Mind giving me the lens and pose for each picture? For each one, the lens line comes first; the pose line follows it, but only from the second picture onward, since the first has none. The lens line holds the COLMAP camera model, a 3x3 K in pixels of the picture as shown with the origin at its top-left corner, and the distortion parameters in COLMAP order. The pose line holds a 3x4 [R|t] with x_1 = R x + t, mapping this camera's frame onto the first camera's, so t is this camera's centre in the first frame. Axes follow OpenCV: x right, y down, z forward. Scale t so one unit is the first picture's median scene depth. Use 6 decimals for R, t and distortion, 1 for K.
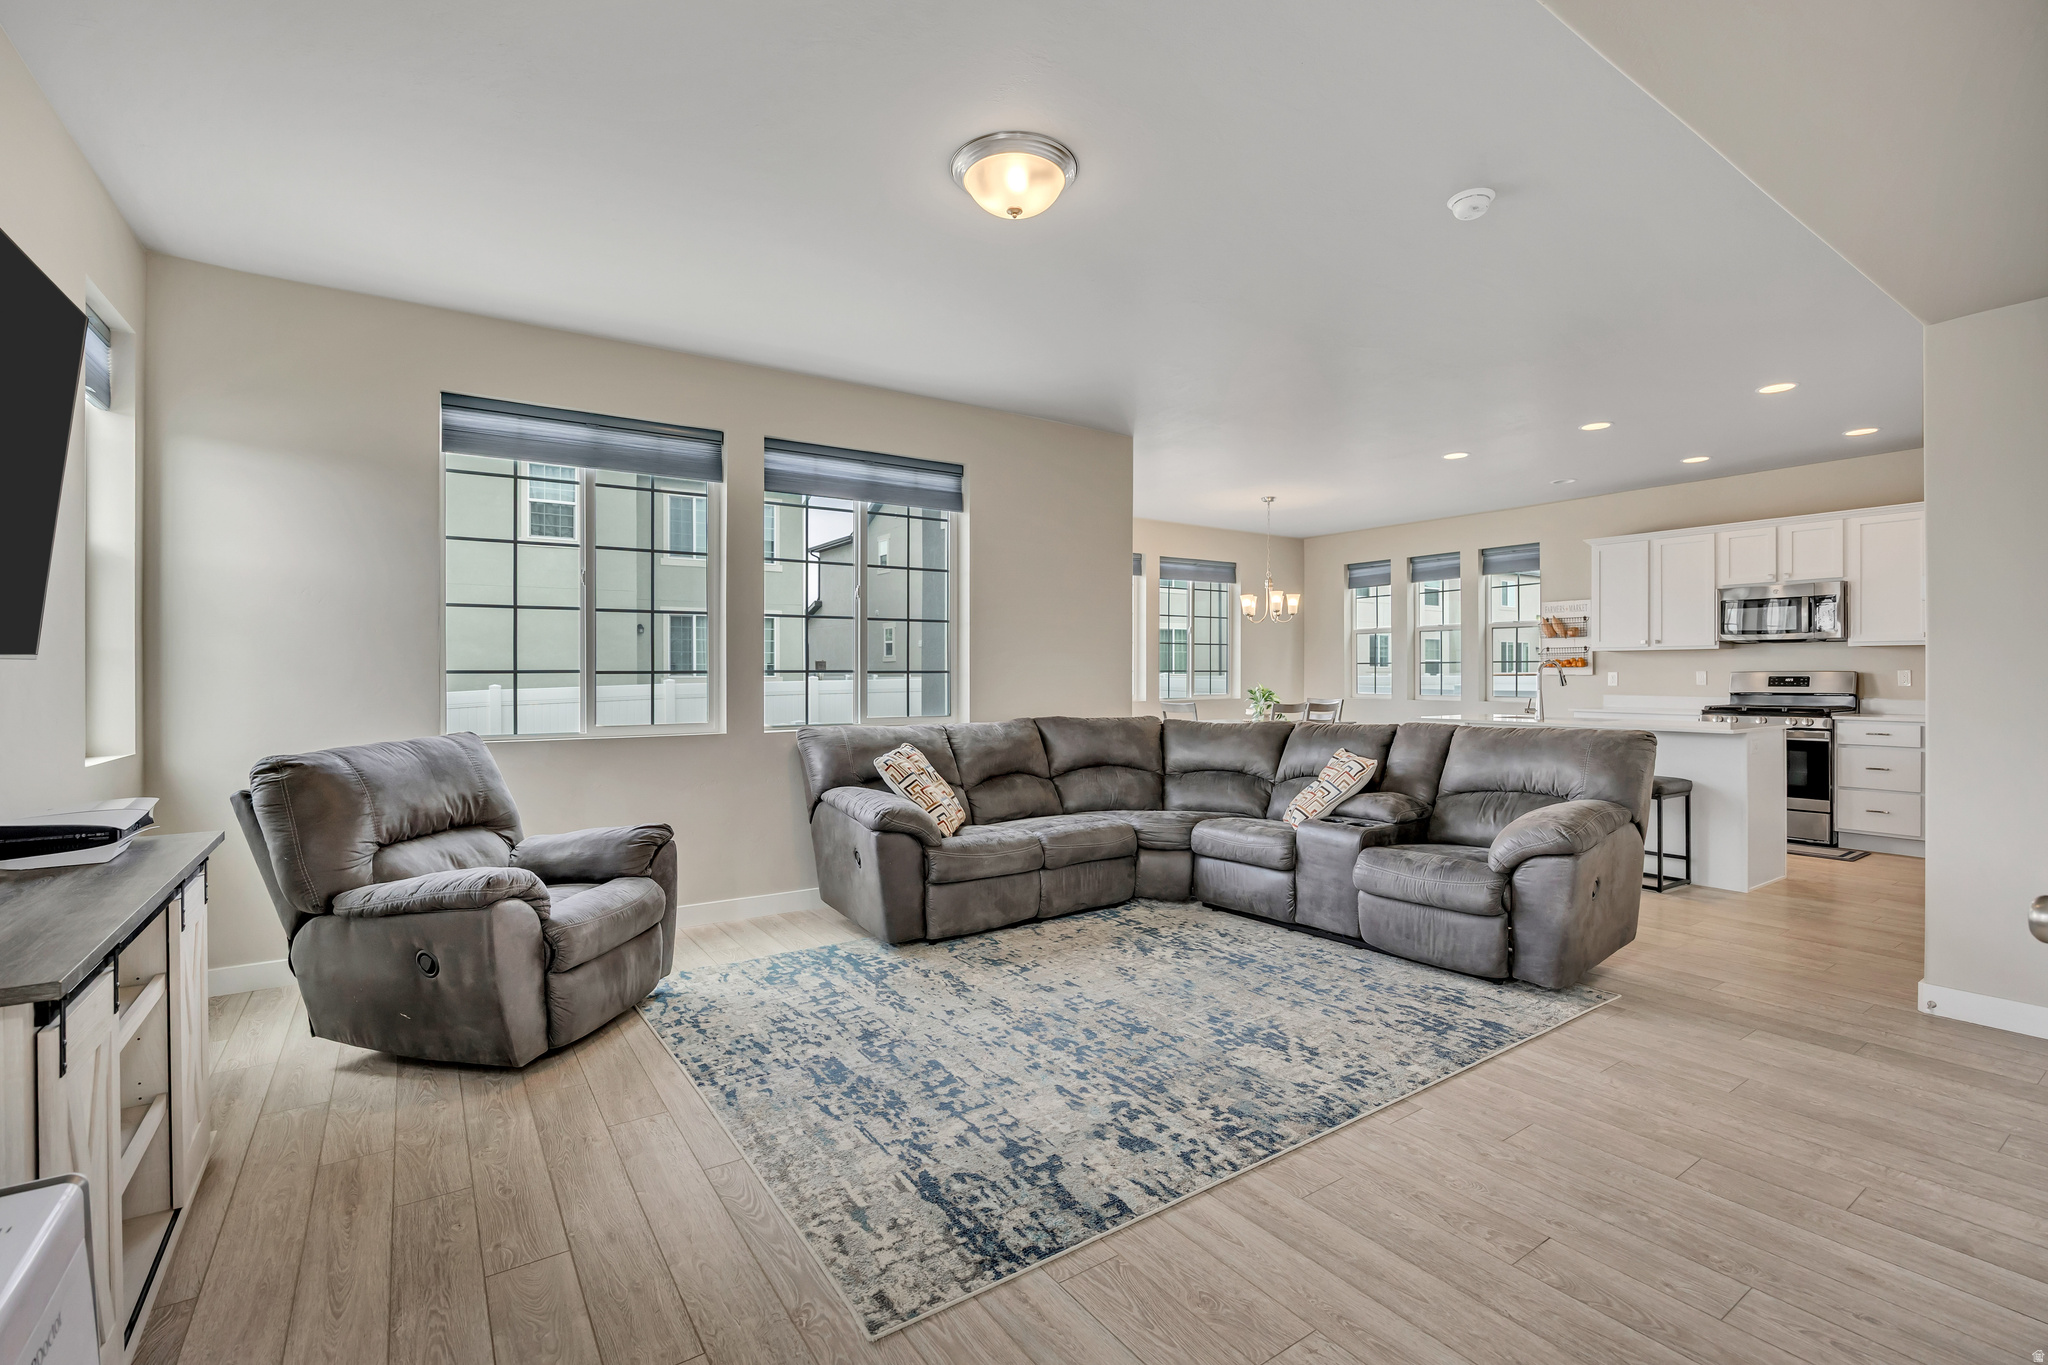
lens RADIAL K [[903.0, 0, 1022.9], [0, 903.0, 676.5], [0, 0, 1]] dist [-0.017676, 0.000599]
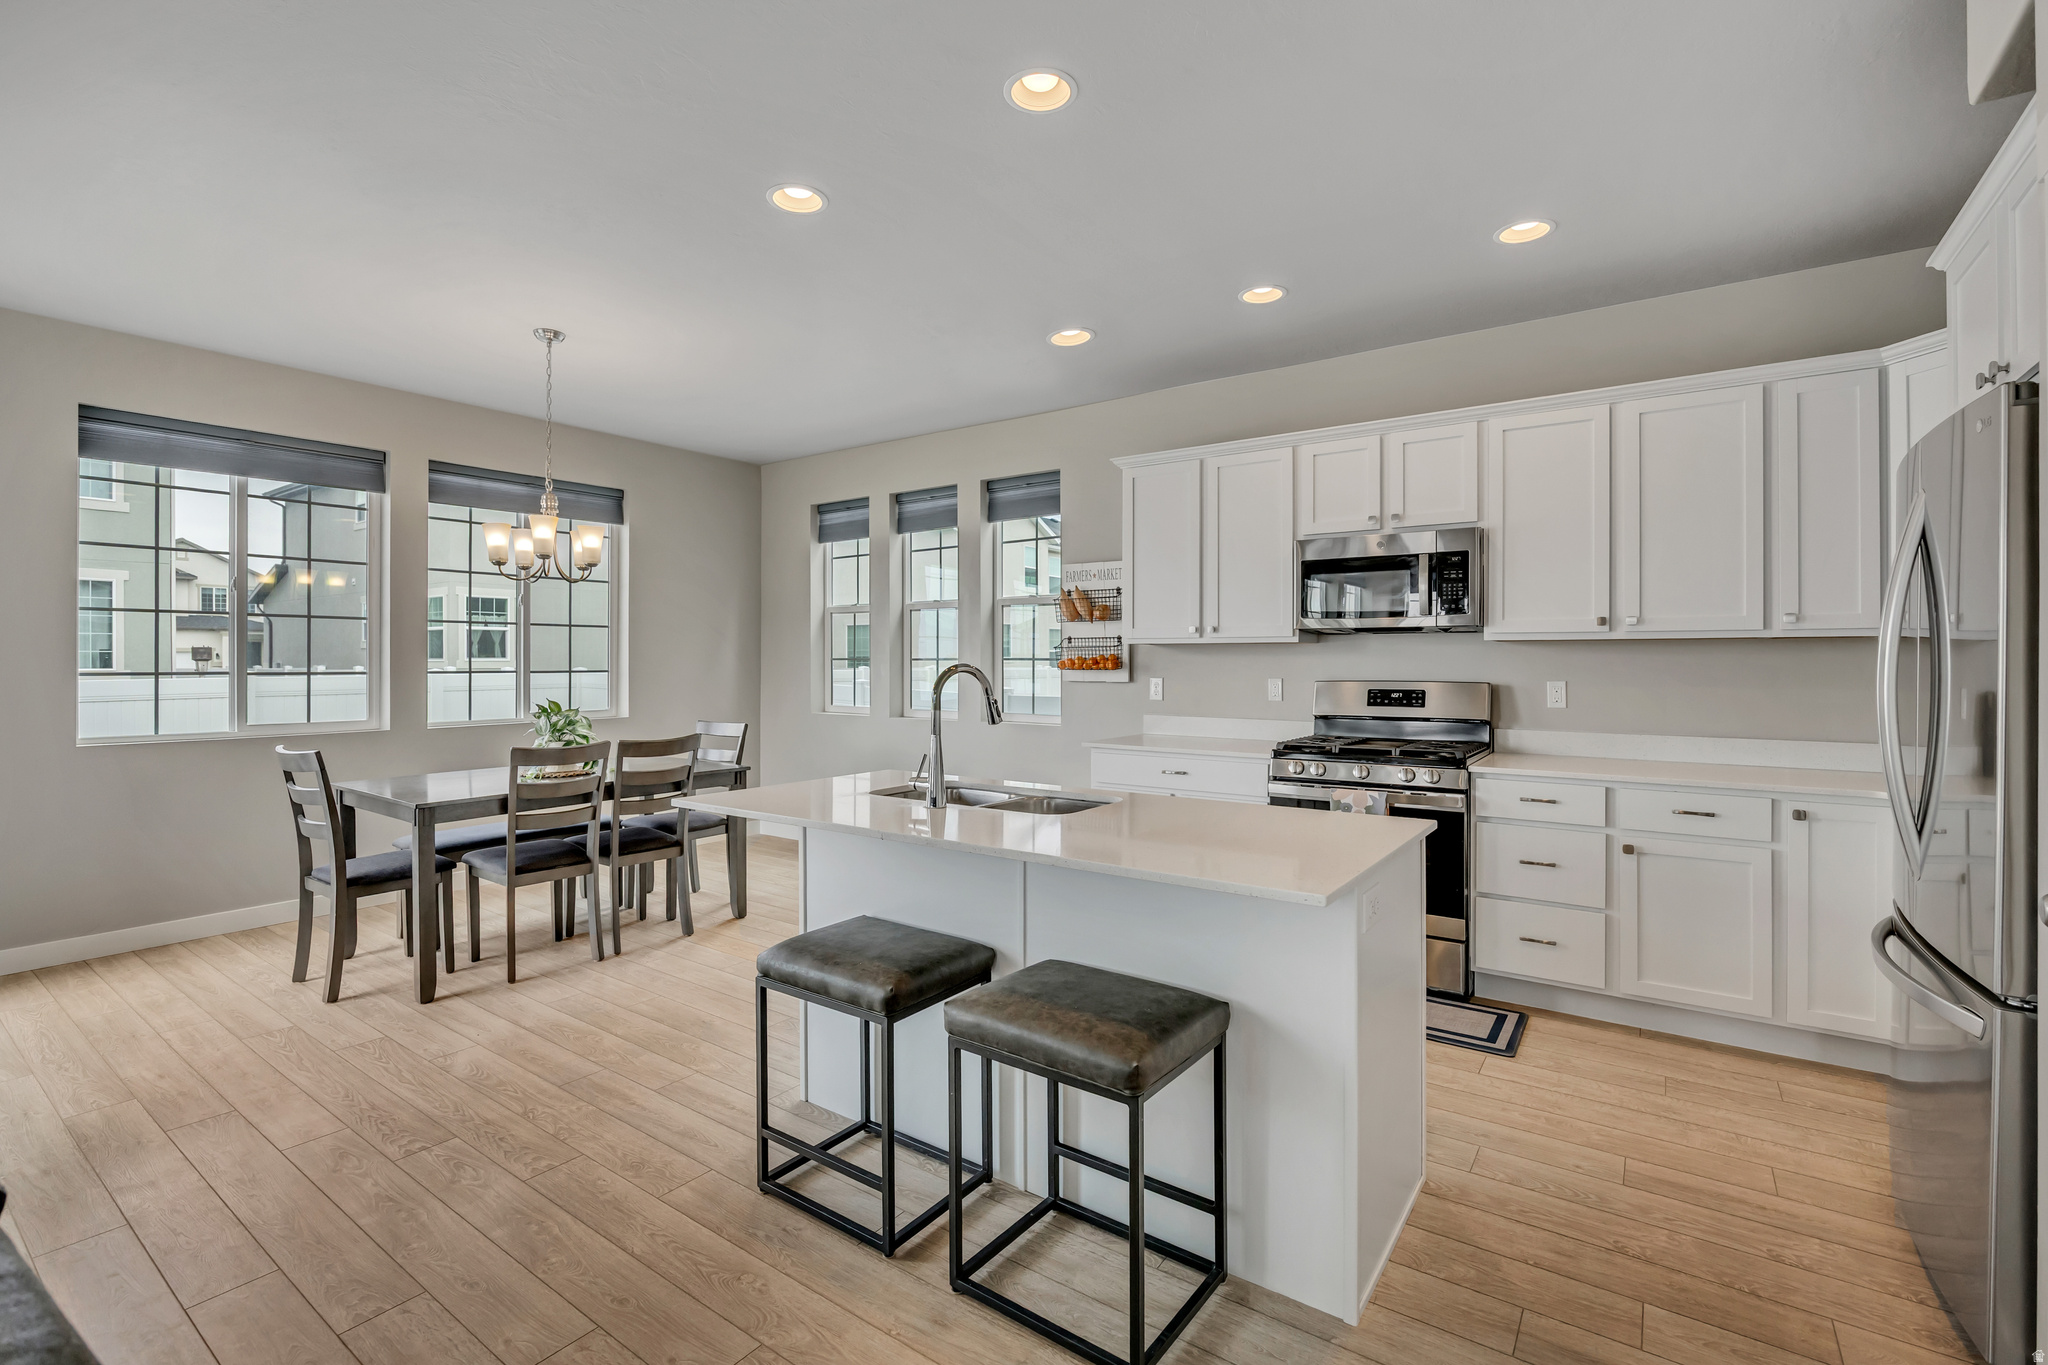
lens RADIAL K [[903.0, 0, 1024.7], [0, 903.0, 667.8], [0, 0, 1]] dist [-0.017676, 0.000599]
pose [[0.935395, 0.001046, 0.353604, 0.758934], [-0.002448, 0.999991, 0.003517, -0.029937], [-0.353597, -0.004155, 0.935389, 0.962534]]
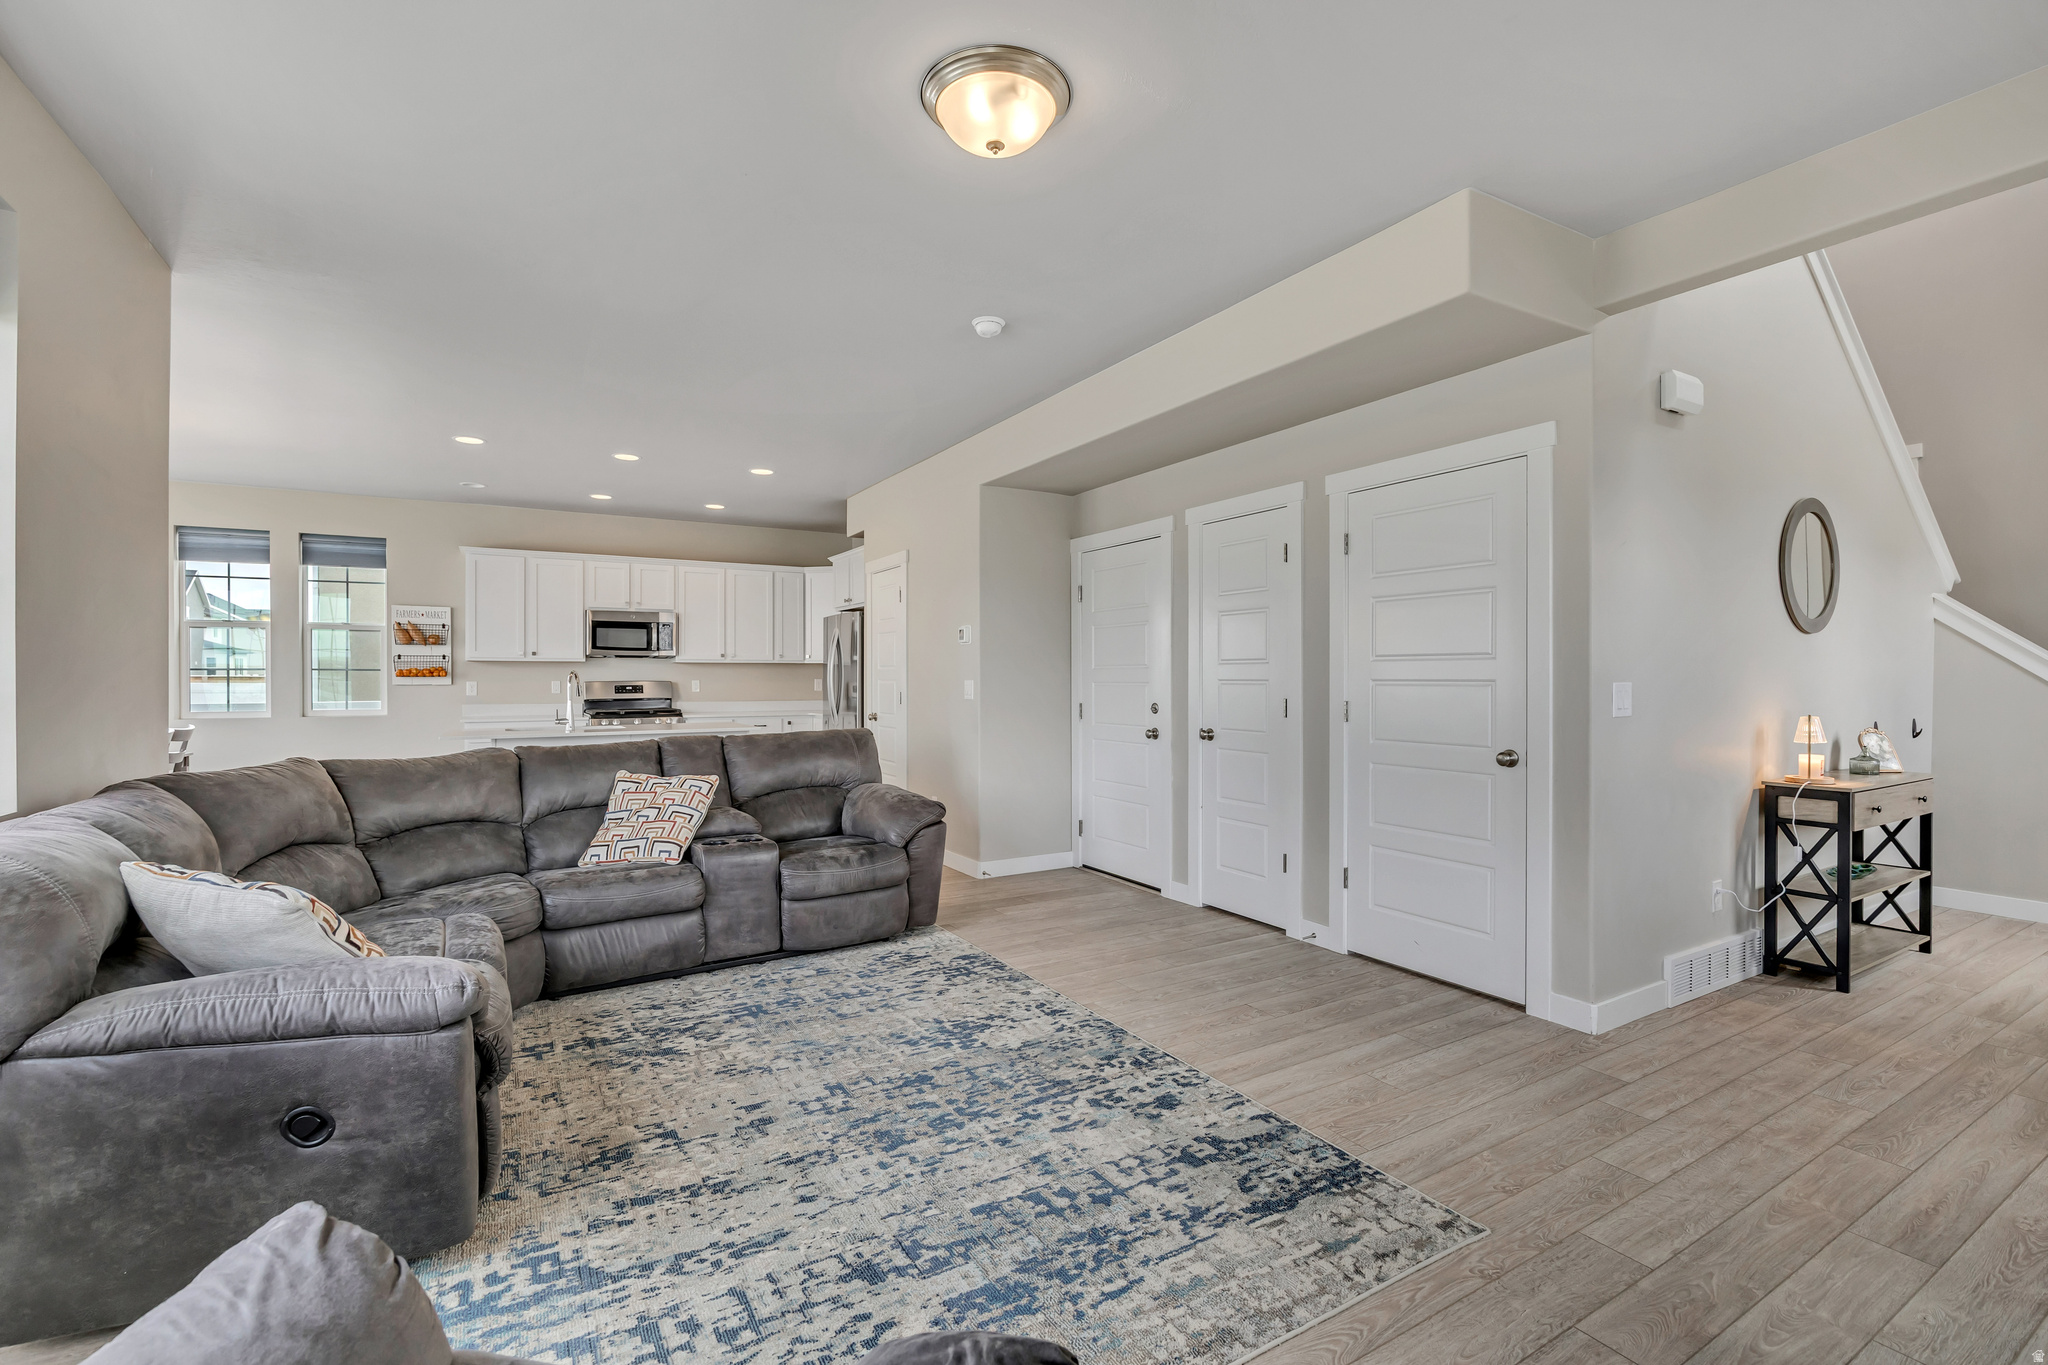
lens RADIAL K [[903.0, 0, 1012.7], [0, 903.0, 679.0], [0, 0, 1]] dist [-0.017676, 0.000599]
pose [[0.067051, -0.000366, 0.997750, -0.654640], [0.003717, 0.999993, 0.000118, -0.012642], [-0.997743, 0.003701, 0.067052, 0.710239]]
